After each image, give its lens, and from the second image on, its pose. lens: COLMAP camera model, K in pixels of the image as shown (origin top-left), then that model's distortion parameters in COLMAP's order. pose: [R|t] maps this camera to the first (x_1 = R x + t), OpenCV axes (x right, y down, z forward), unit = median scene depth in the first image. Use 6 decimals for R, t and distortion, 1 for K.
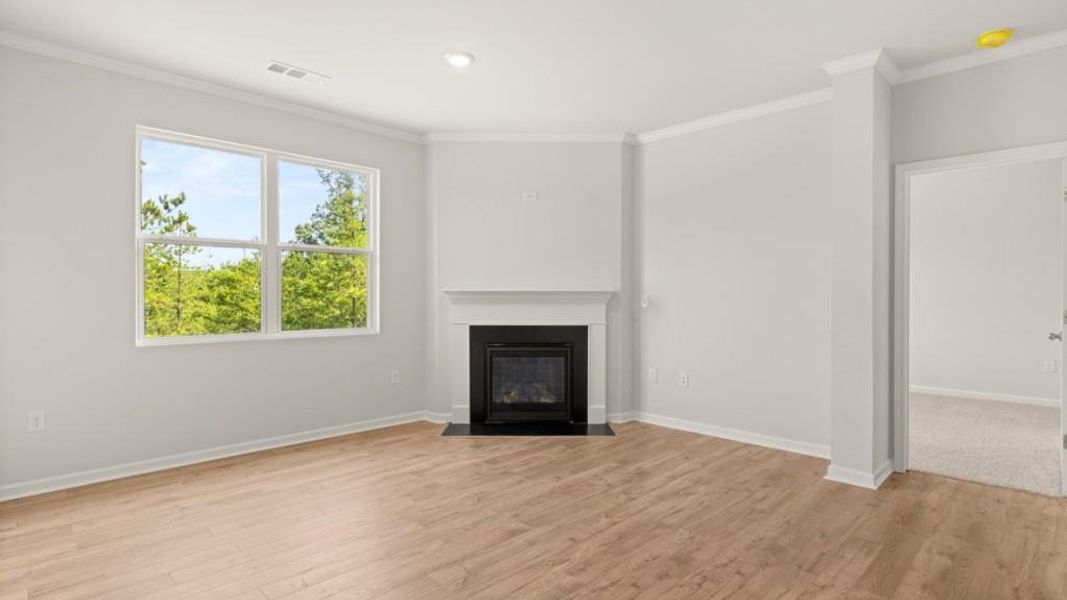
lens RADIAL K [[536.3, 0, 533.5], [0, 536.3, 300.0], [0, 0, 1]] dist [-0.003266, -0.000245]
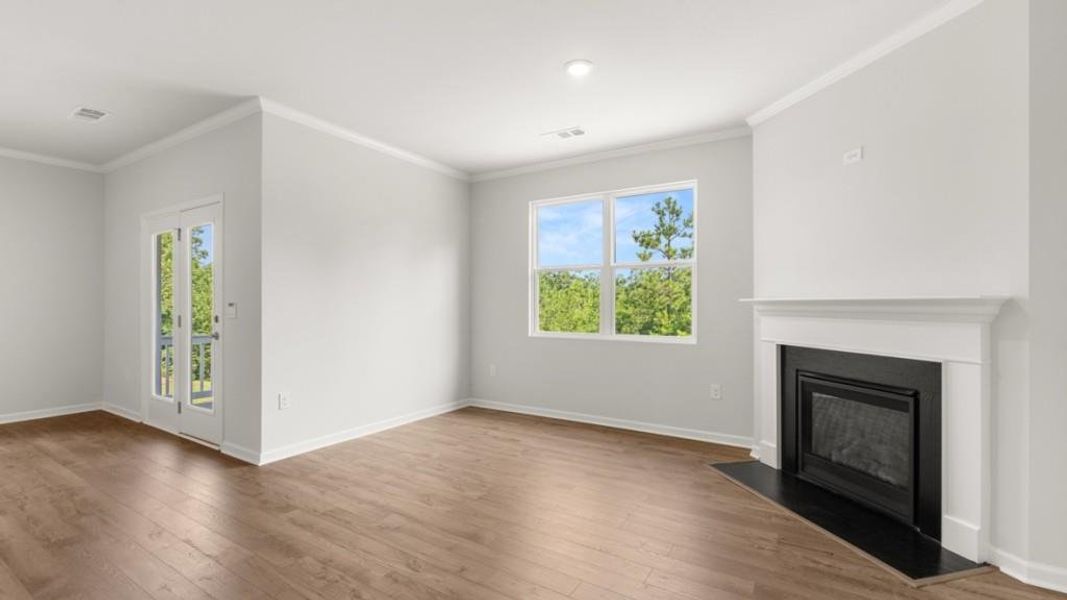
lens RADIAL K [[462.3, 0, 531.3], [0, 462.3, 304.8], [0, 0, 1]] dist [-0.000344, 0.000245]
pose [[0.223214, 0.000428, -0.974769, 0.468835], [-0.012841, 0.999914, -0.002501, -0.004193], [0.974685, 0.013075, 0.223200, 0.500236]]
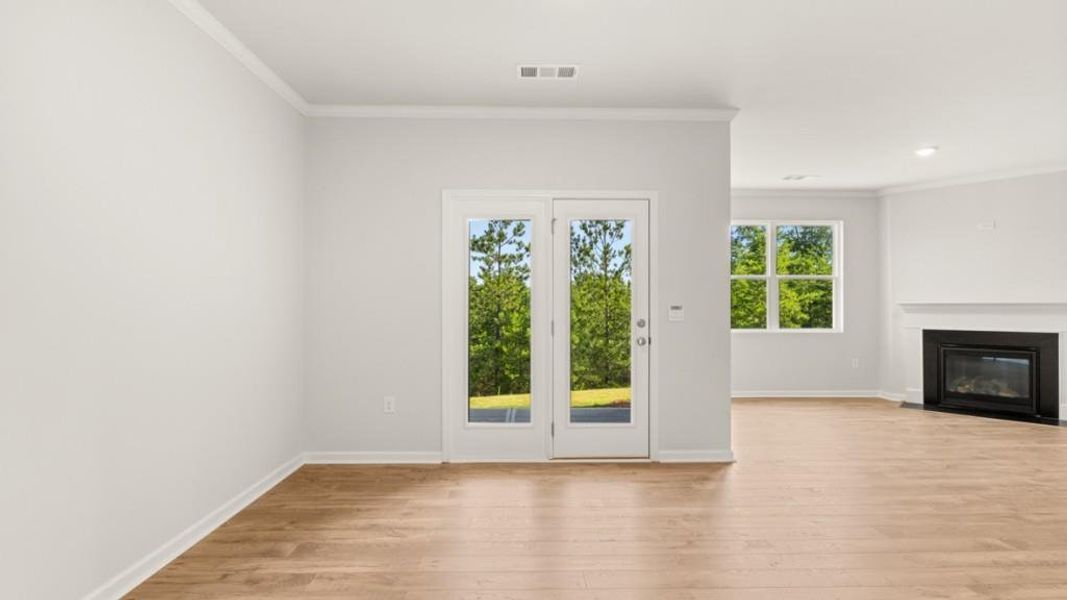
lens RADIAL K [[462.3, 0, 531.3], [0, 462.3, 304.8], [0, 0, 1]] dist [-0.000344, 0.000245]
pose [[0.722789, -0.003181, -0.691062, -0.029665], [-0.005353, 0.999934, -0.010201, 0.003628], [0.691048, 0.011073, 0.722724, -0.490355]]
